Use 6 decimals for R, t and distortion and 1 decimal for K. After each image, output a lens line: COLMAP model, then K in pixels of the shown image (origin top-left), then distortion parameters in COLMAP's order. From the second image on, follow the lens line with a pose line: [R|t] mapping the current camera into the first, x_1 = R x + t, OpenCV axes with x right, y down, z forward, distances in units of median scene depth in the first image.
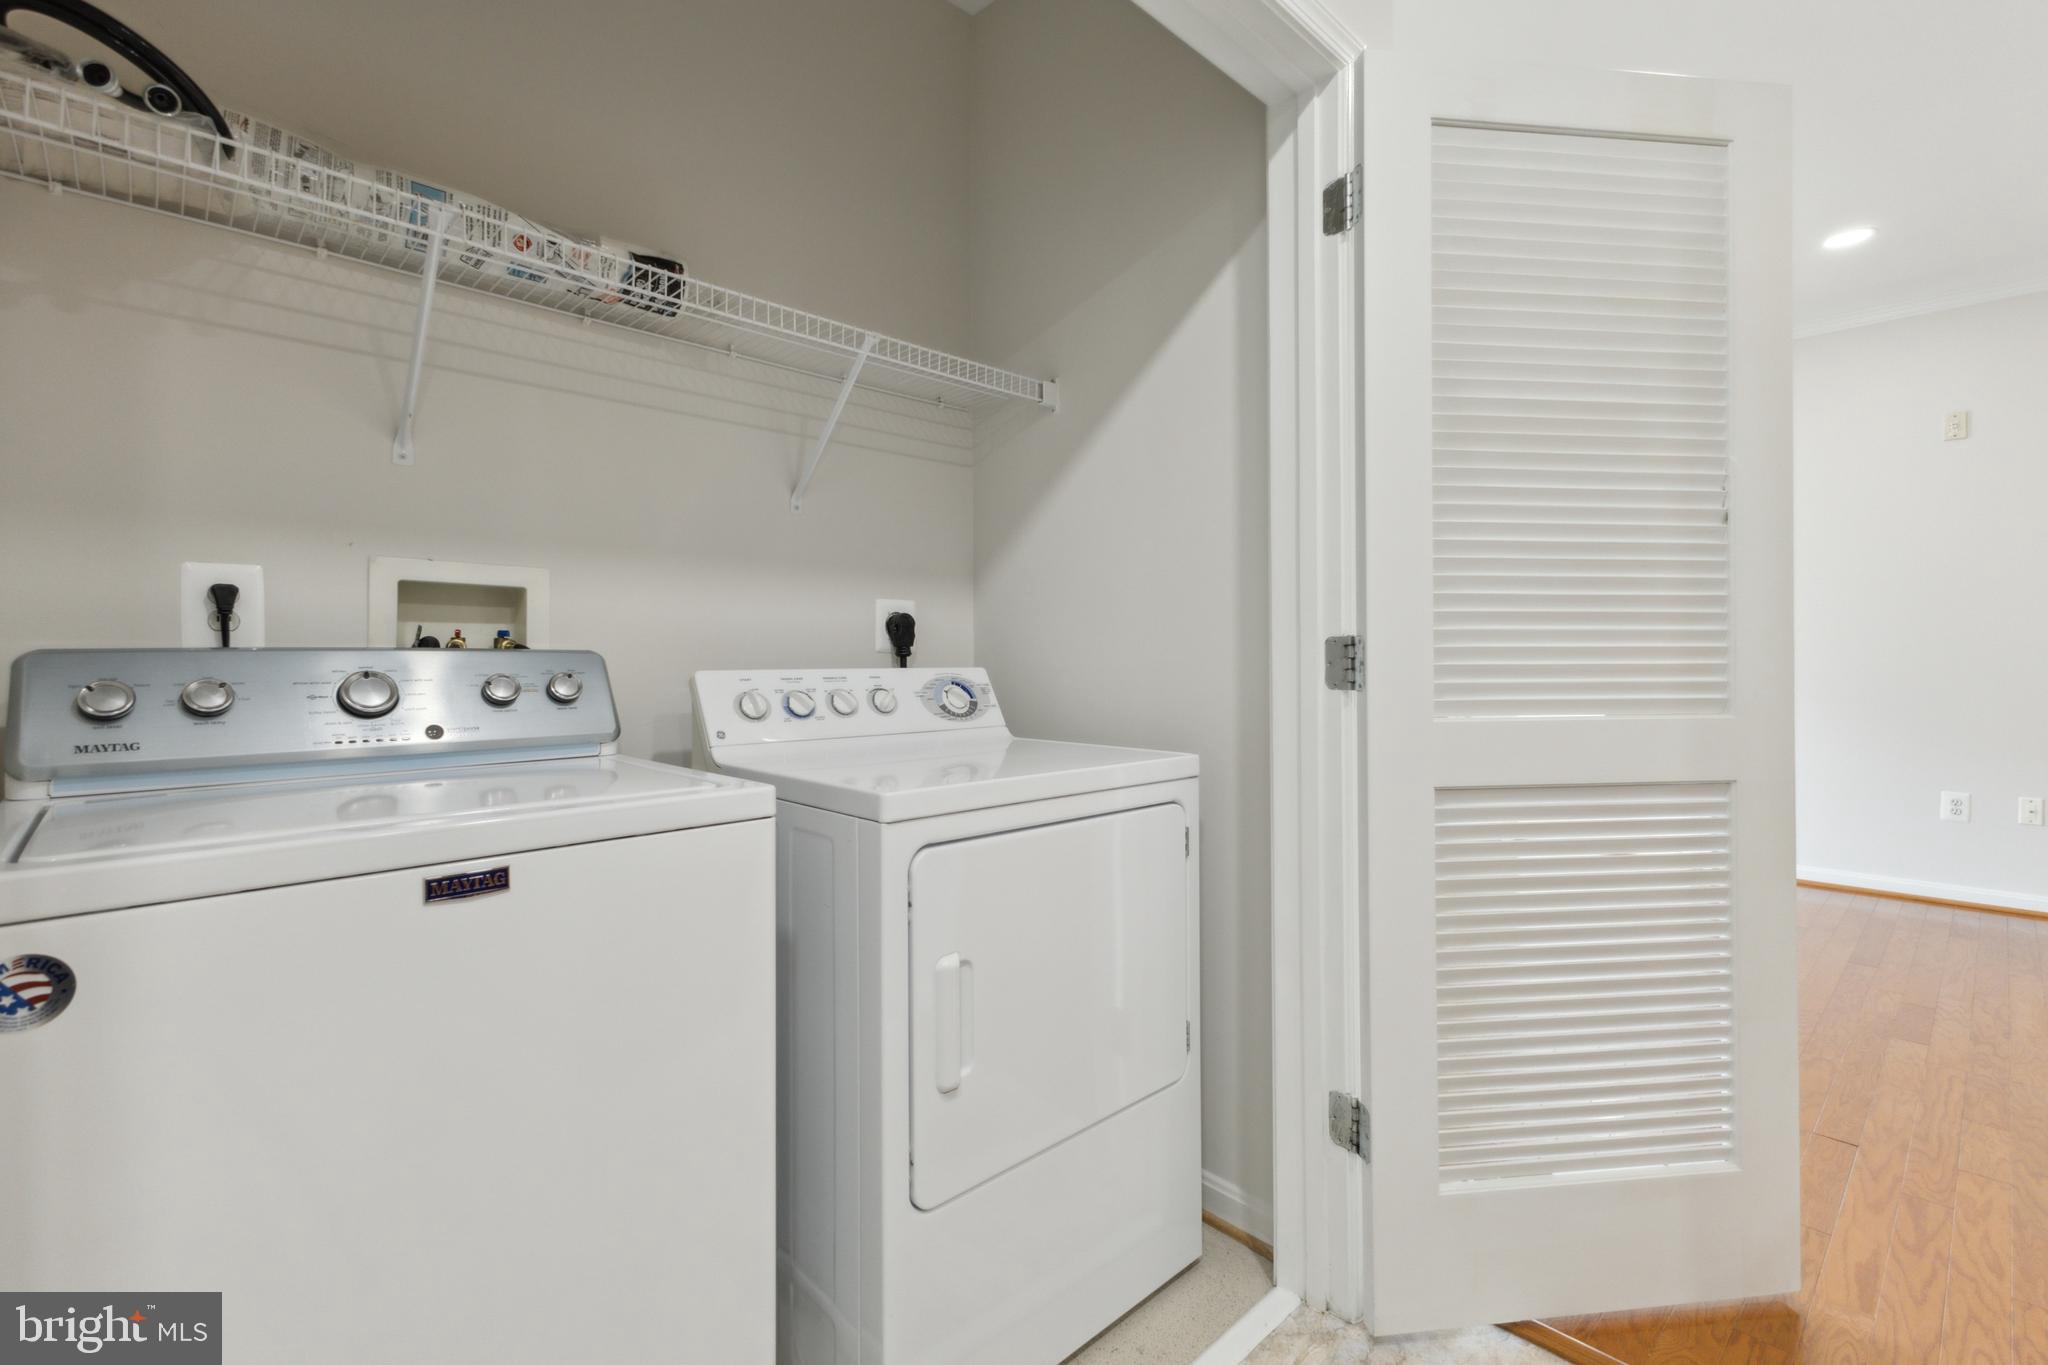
lens RADIAL K [[919.6, 0, 1022.4], [0, 919.6, 651.3], [0, 0, 1]] dist [0.001061, -0.000724]
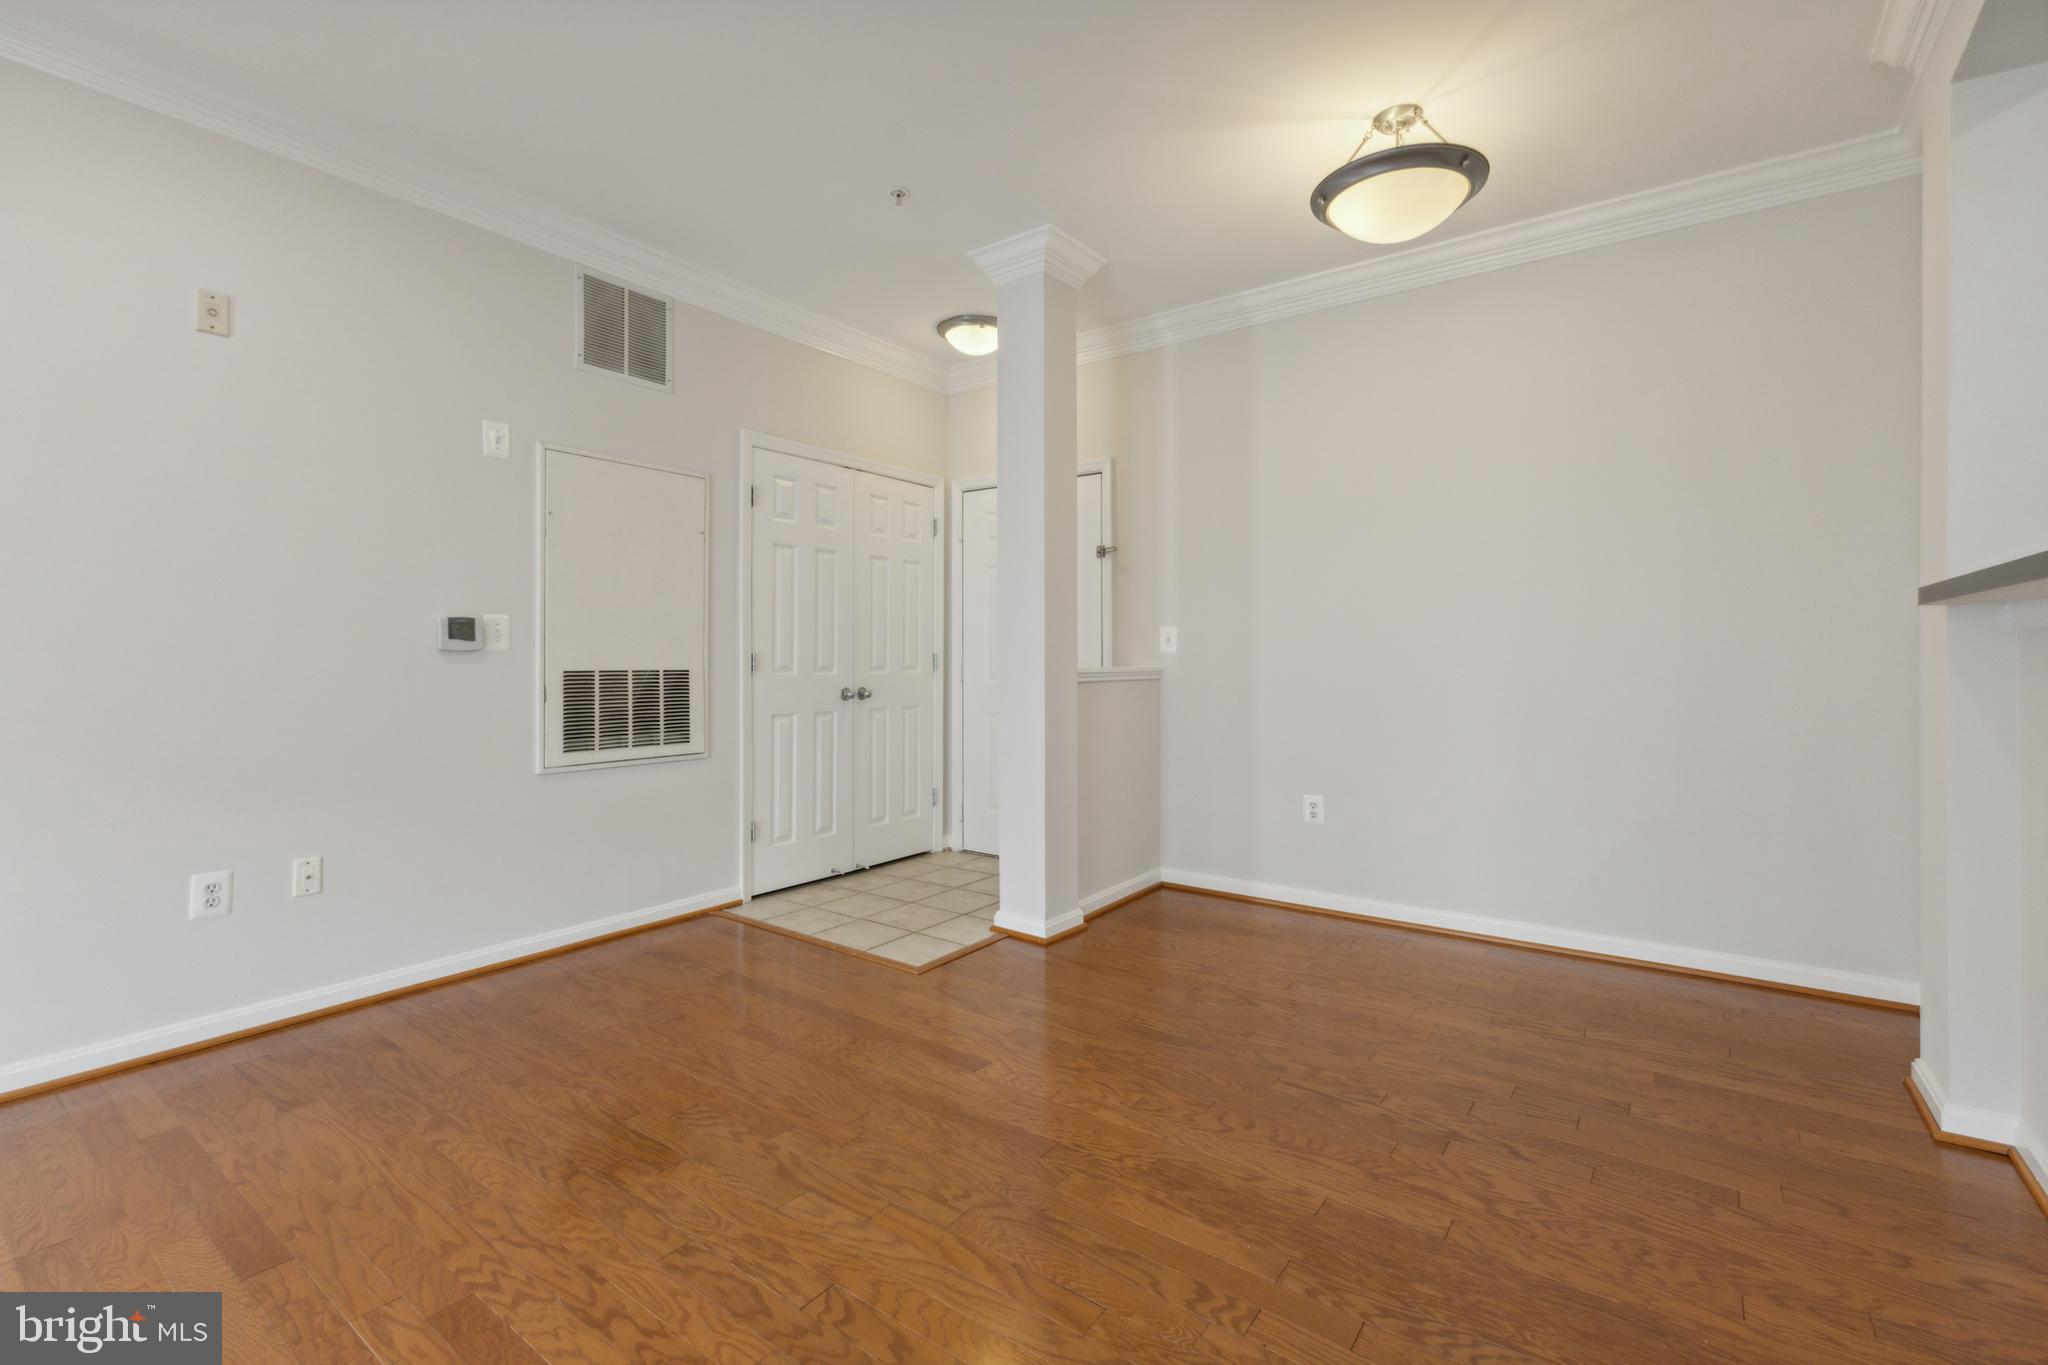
lens RADIAL K [[896.5, 0, 1020.7], [0, 896.5, 664.7], [0, 0, 1]] dist [0.009589, -0.000054]
pose [[-0.179035, -0.006231, 0.983823, 0.424254], [-0.002089, 0.999980, 0.005953, -0.000355], [-0.983840, -0.000990, -0.179045, 0.835056]]
